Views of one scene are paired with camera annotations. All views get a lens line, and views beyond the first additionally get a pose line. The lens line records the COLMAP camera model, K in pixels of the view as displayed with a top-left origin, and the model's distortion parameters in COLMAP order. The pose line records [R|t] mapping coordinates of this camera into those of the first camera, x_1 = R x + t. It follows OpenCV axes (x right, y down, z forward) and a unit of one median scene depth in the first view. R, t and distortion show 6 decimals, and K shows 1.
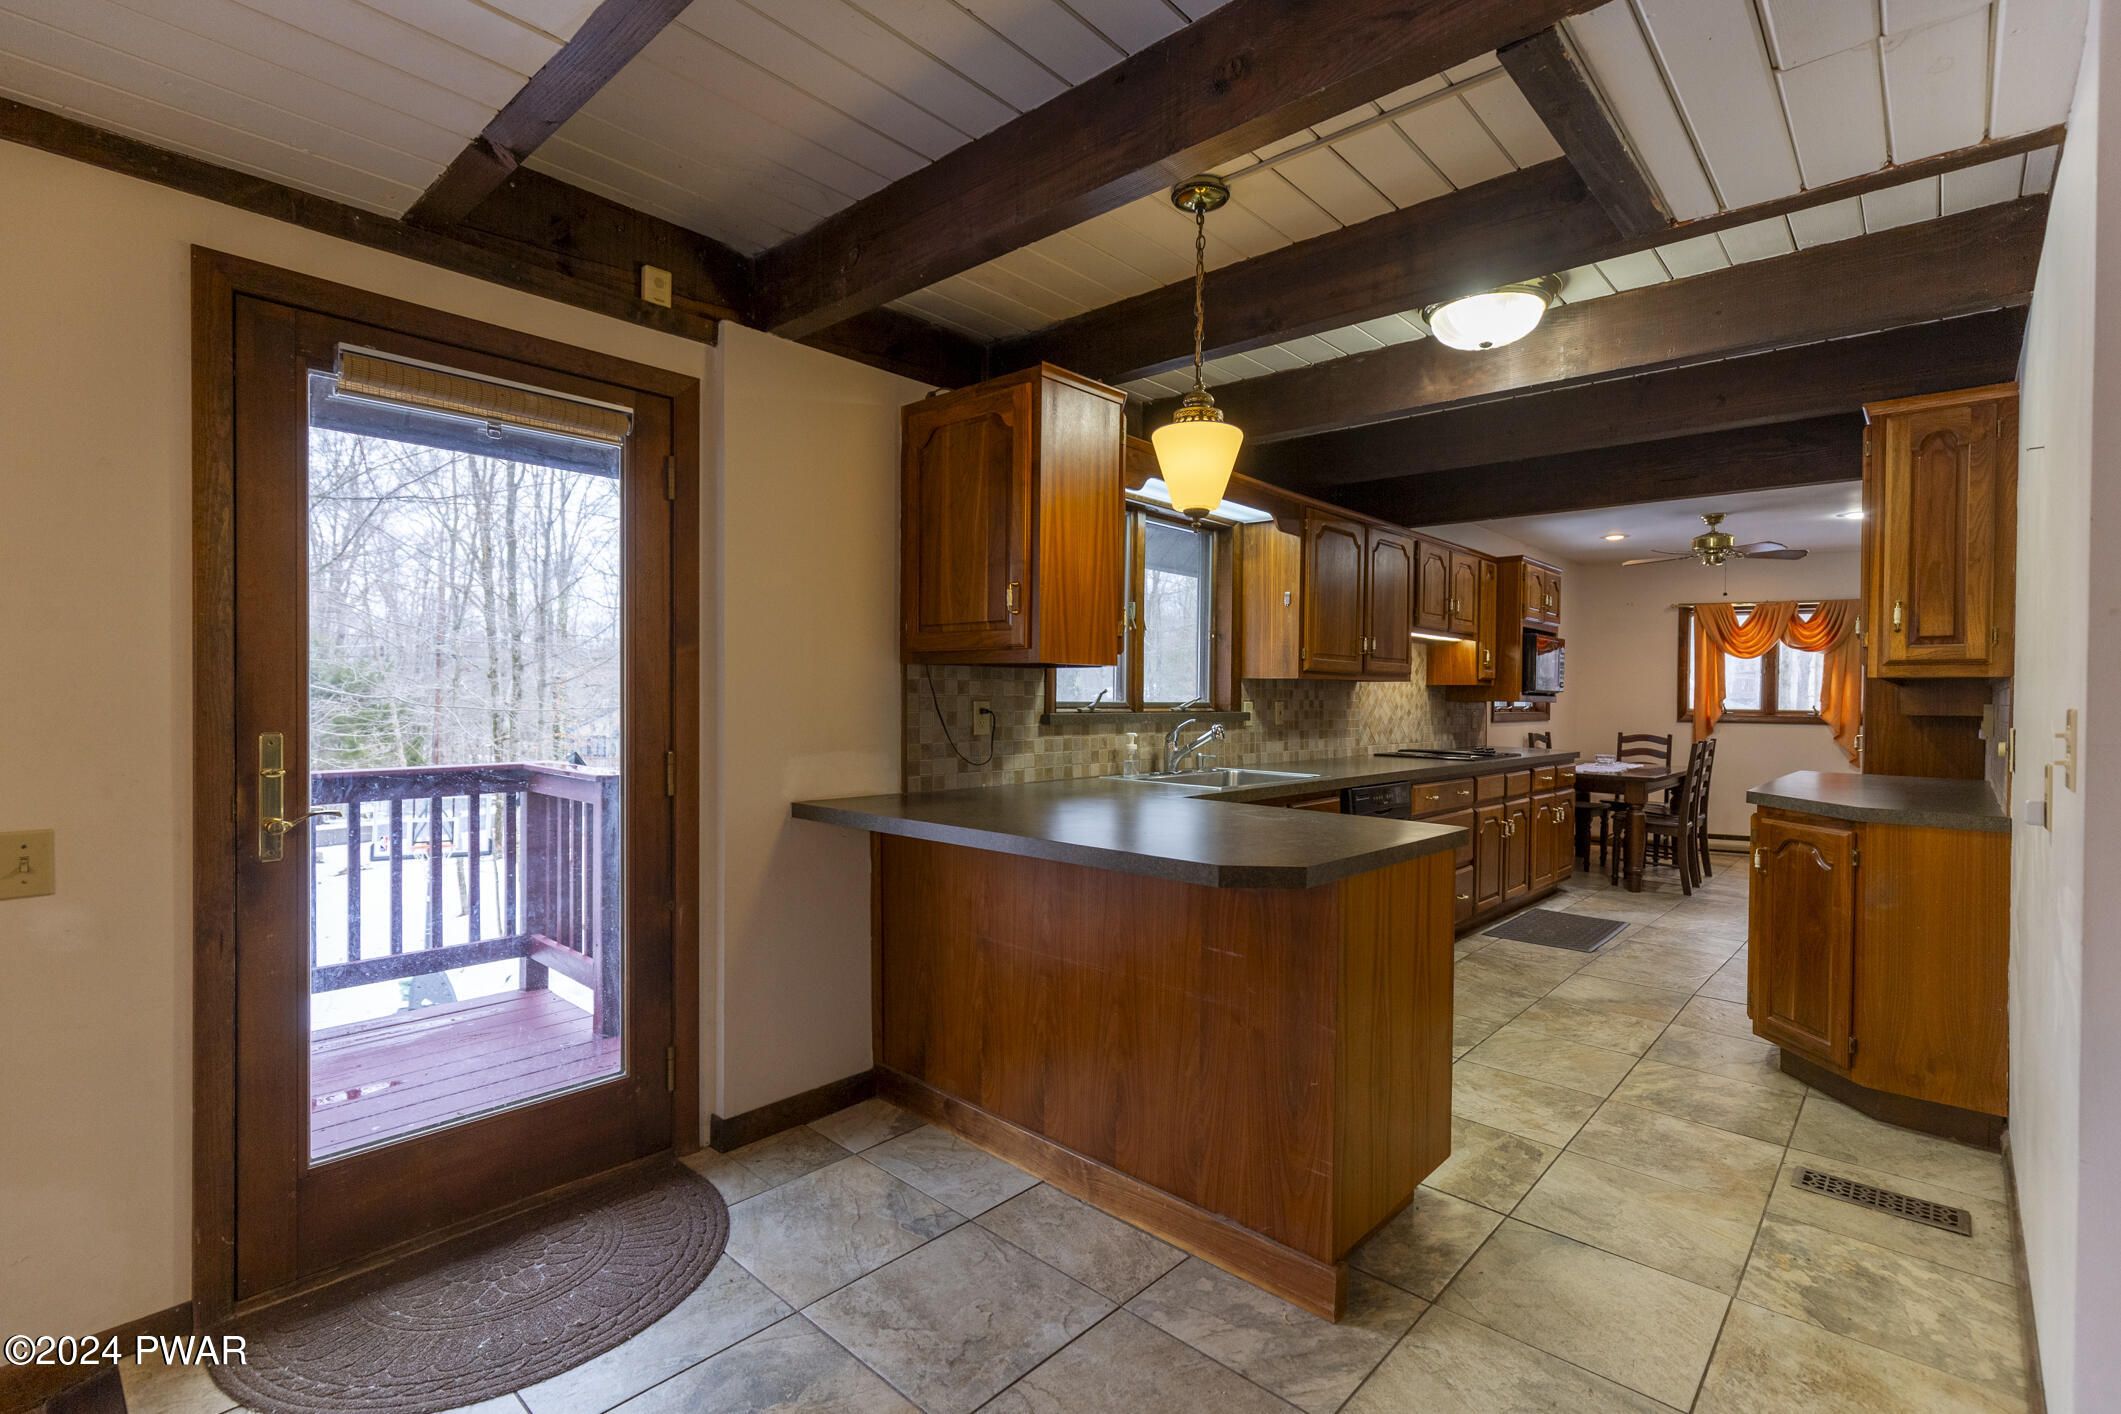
lens RADIAL K [[979.8, 0, 1085.5], [0, 979.8, 686.5], [0, 0, 1]] dist [-0.000147, -0.000185]
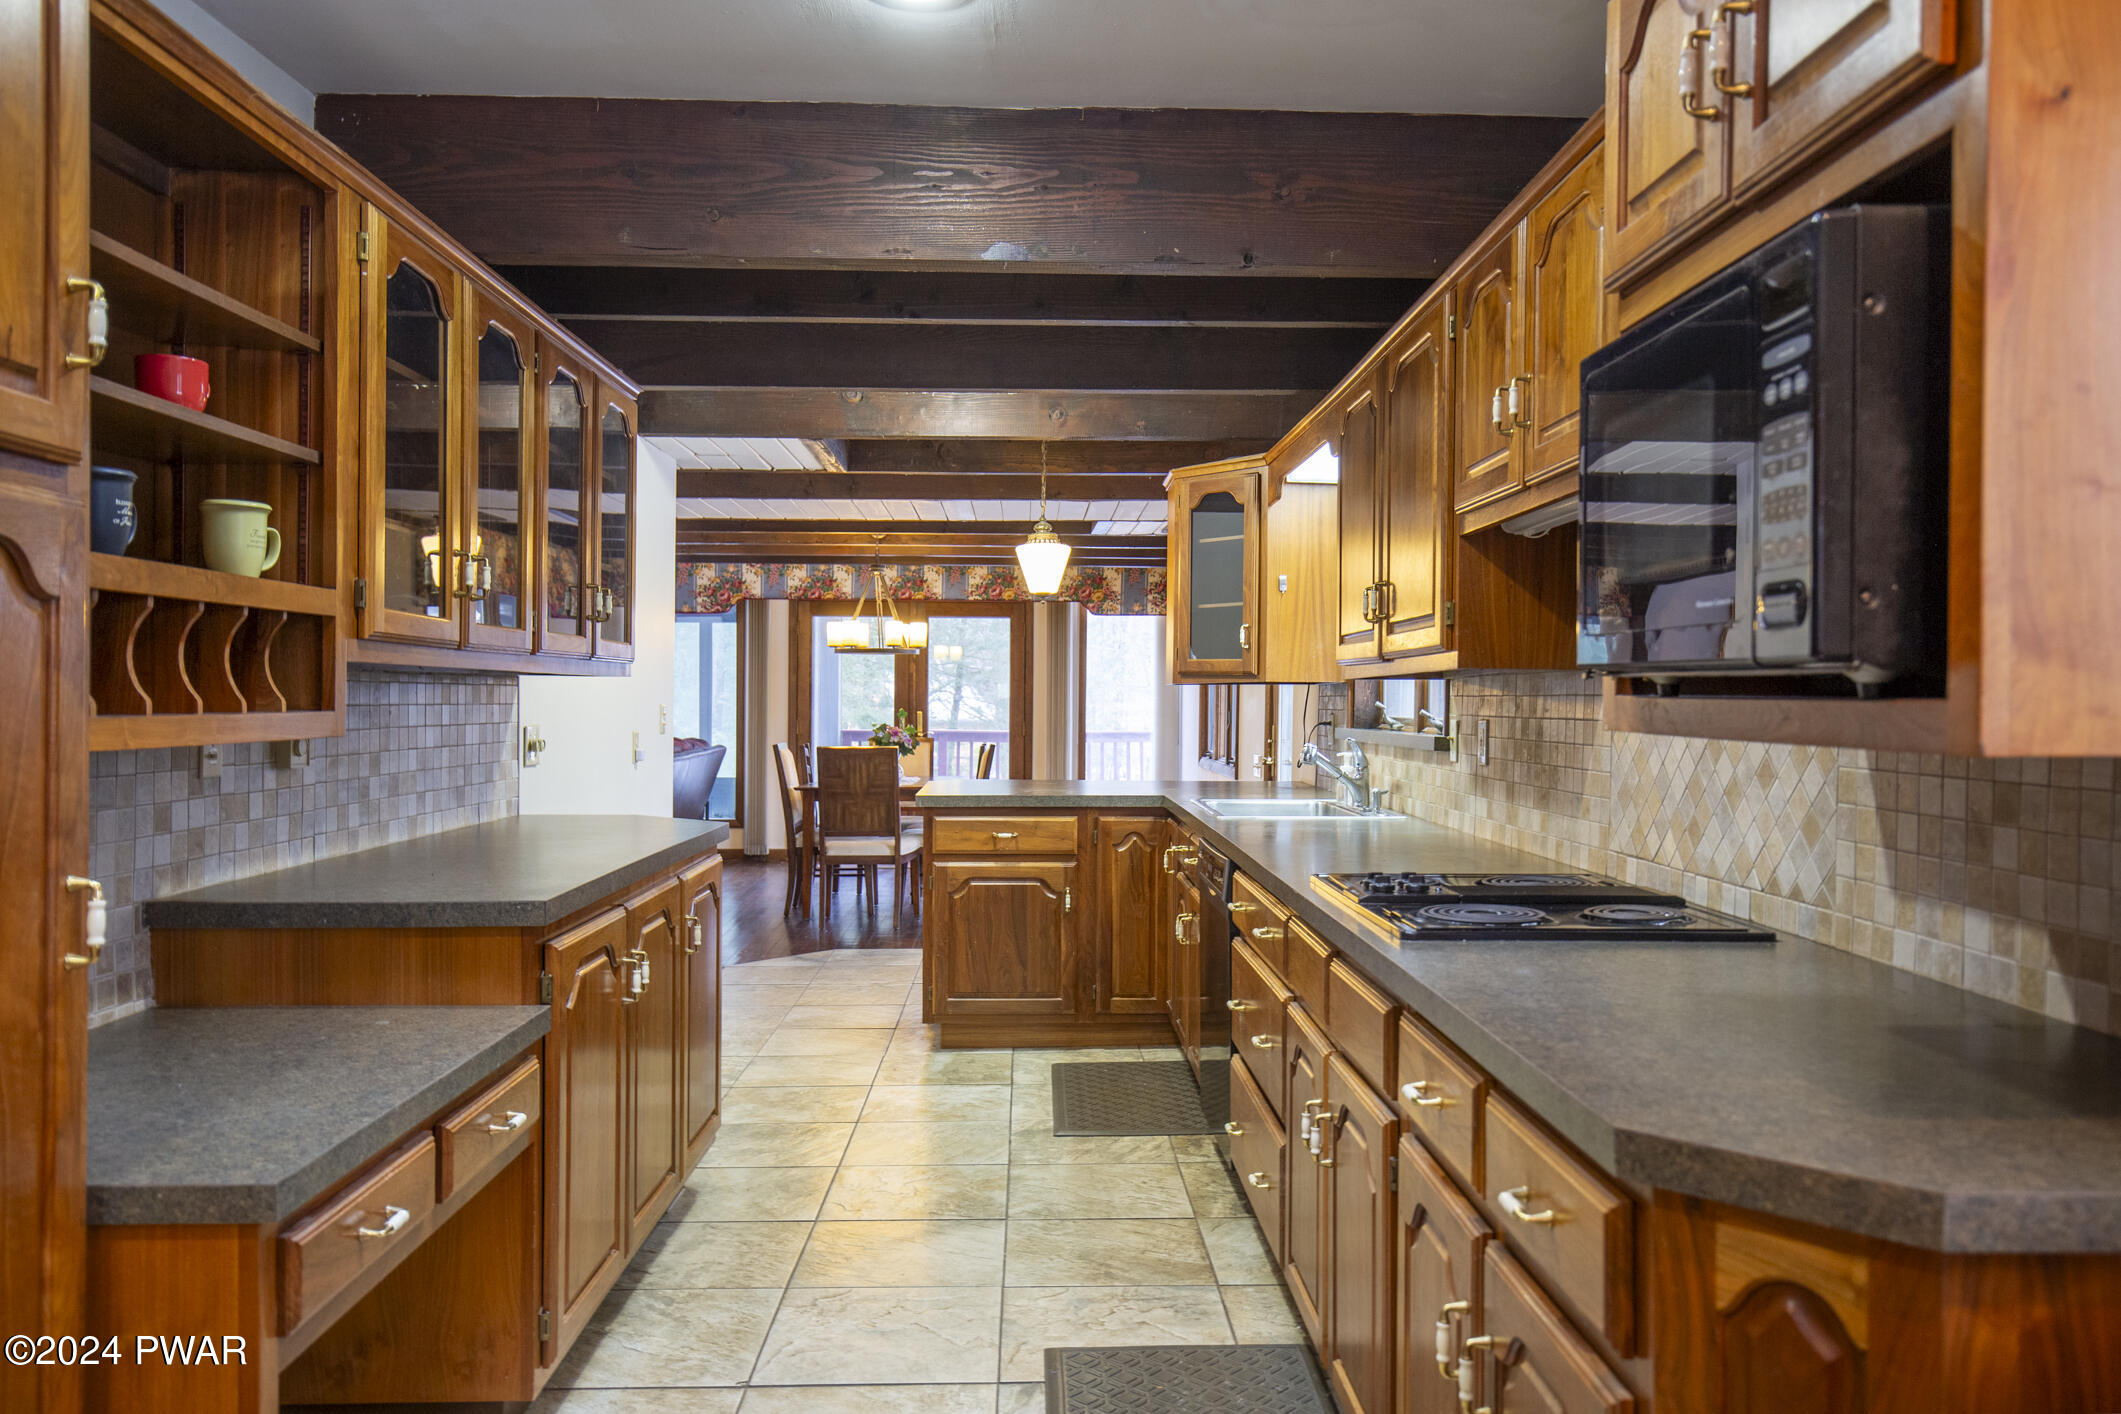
lens RADIAL K [[1566.6, 0, 1071.7], [0, 1566.6, 708.1], [0, 0, 1]] dist [0.018879, 0.000872]
pose [[-0.732723, -0.003992, -0.680516, 1.240578], [0.004655, 0.999930, -0.010878, 0.023899], [0.680511, -0.011139, -0.732653, 1.975477]]
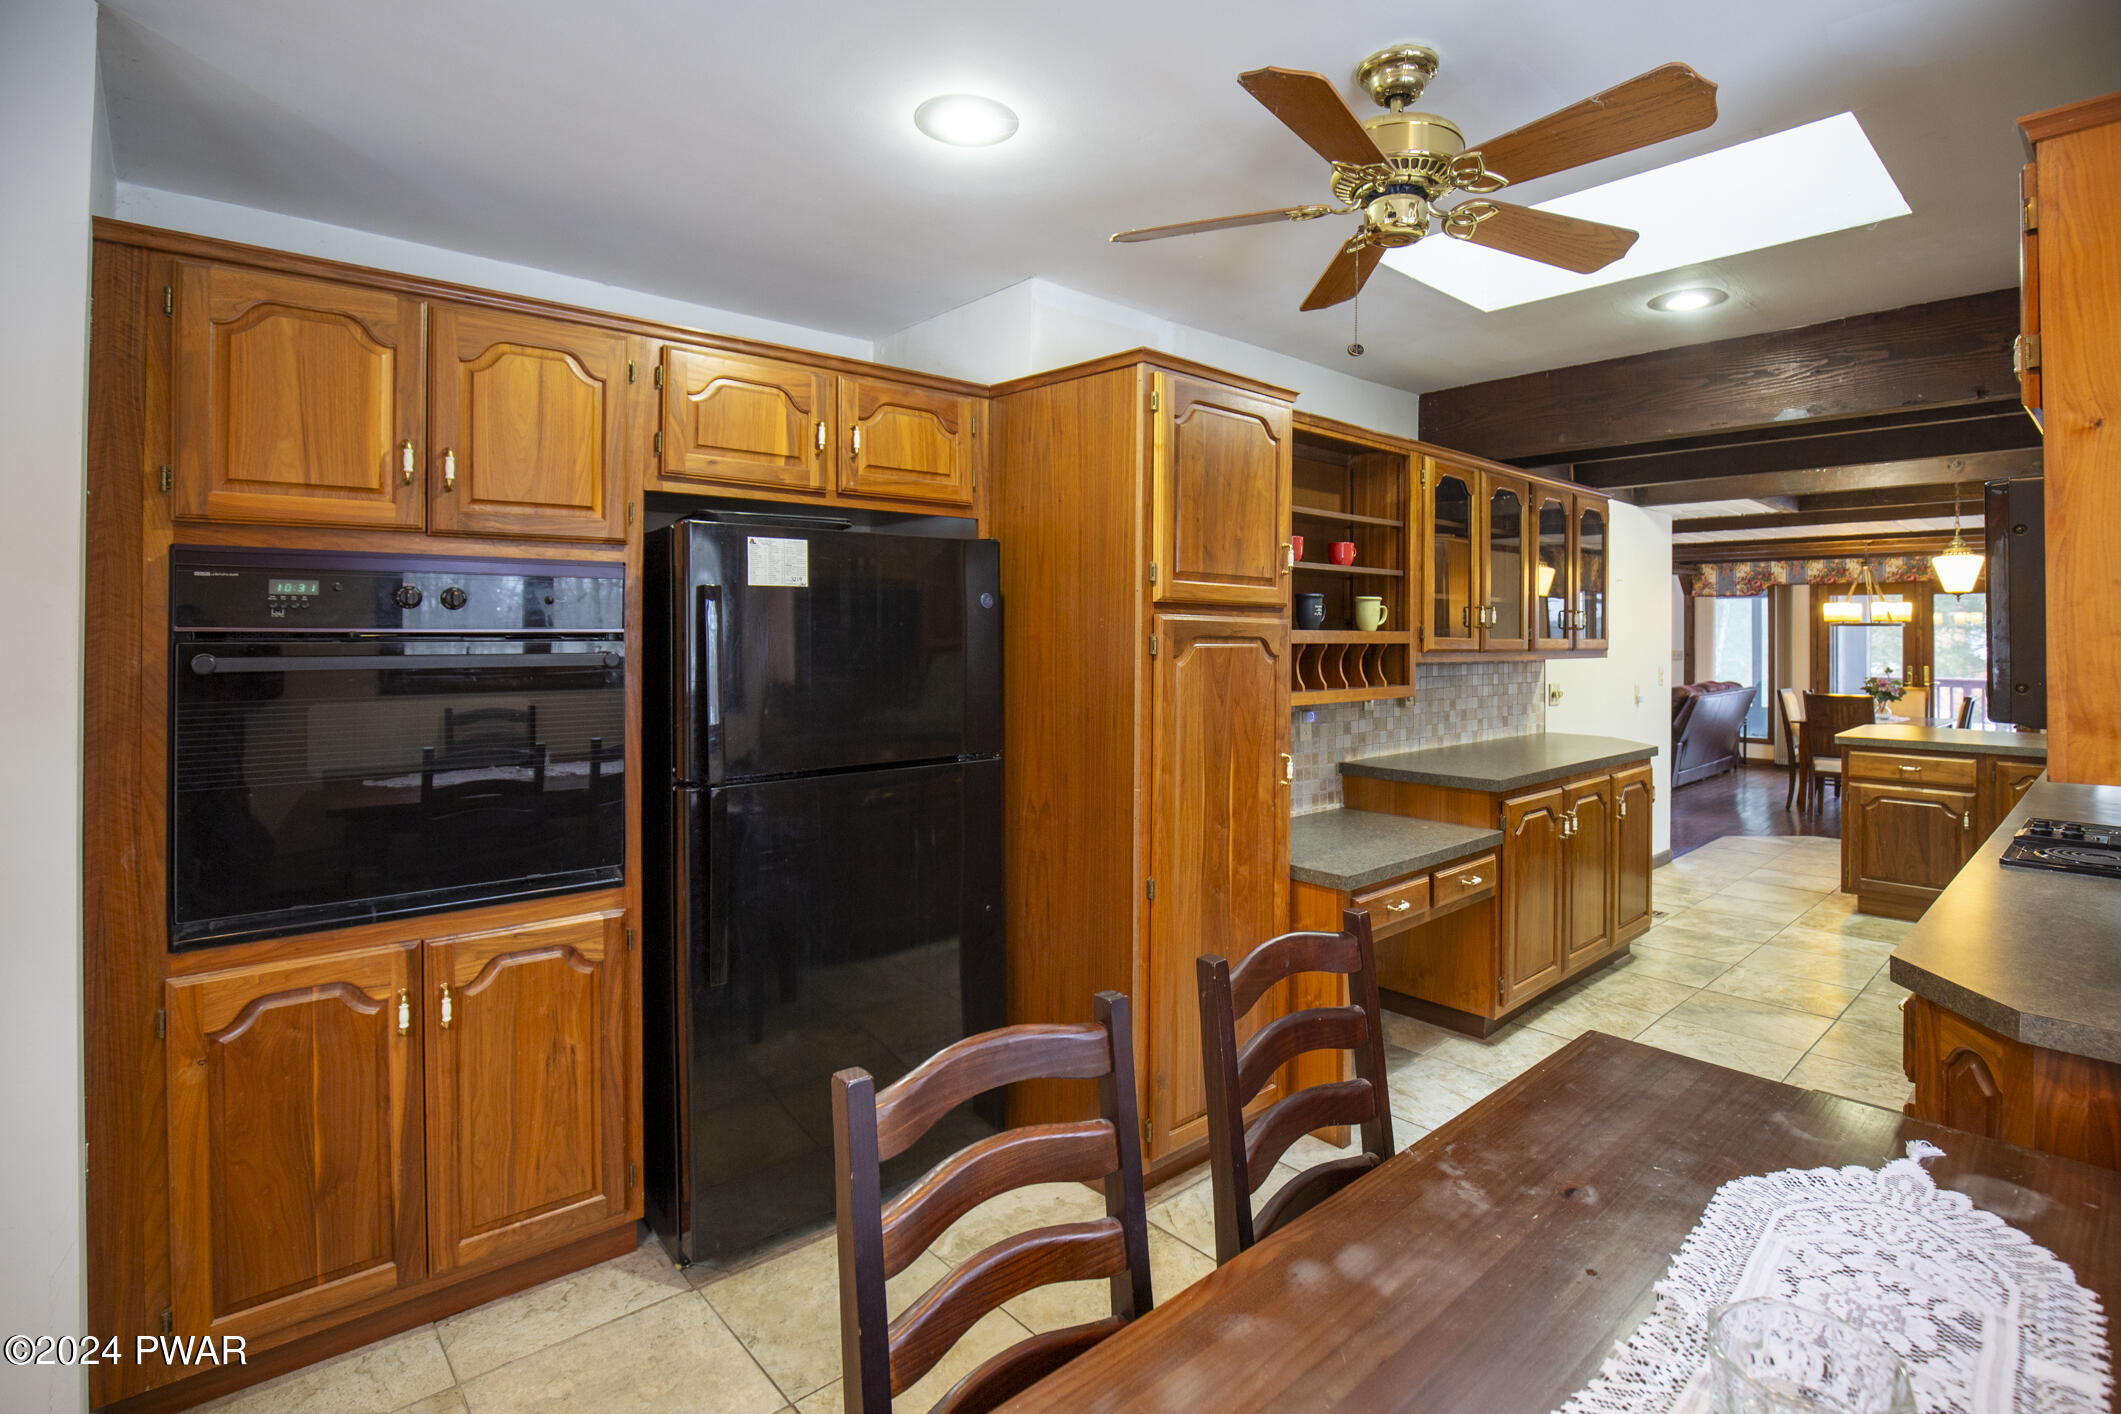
lens RADIAL K [[990.9, 0, 1106.8], [0, 990.9, 633.2], [0, 0, 1]] dist [-0.012445, -0.000447]
pose [[-0.995022, -0.009464, 0.099210, 1.205252], [-0.011741, 0.999680, -0.022391, -0.012611], [-0.098966, -0.023444, -0.994815, 2.270912]]
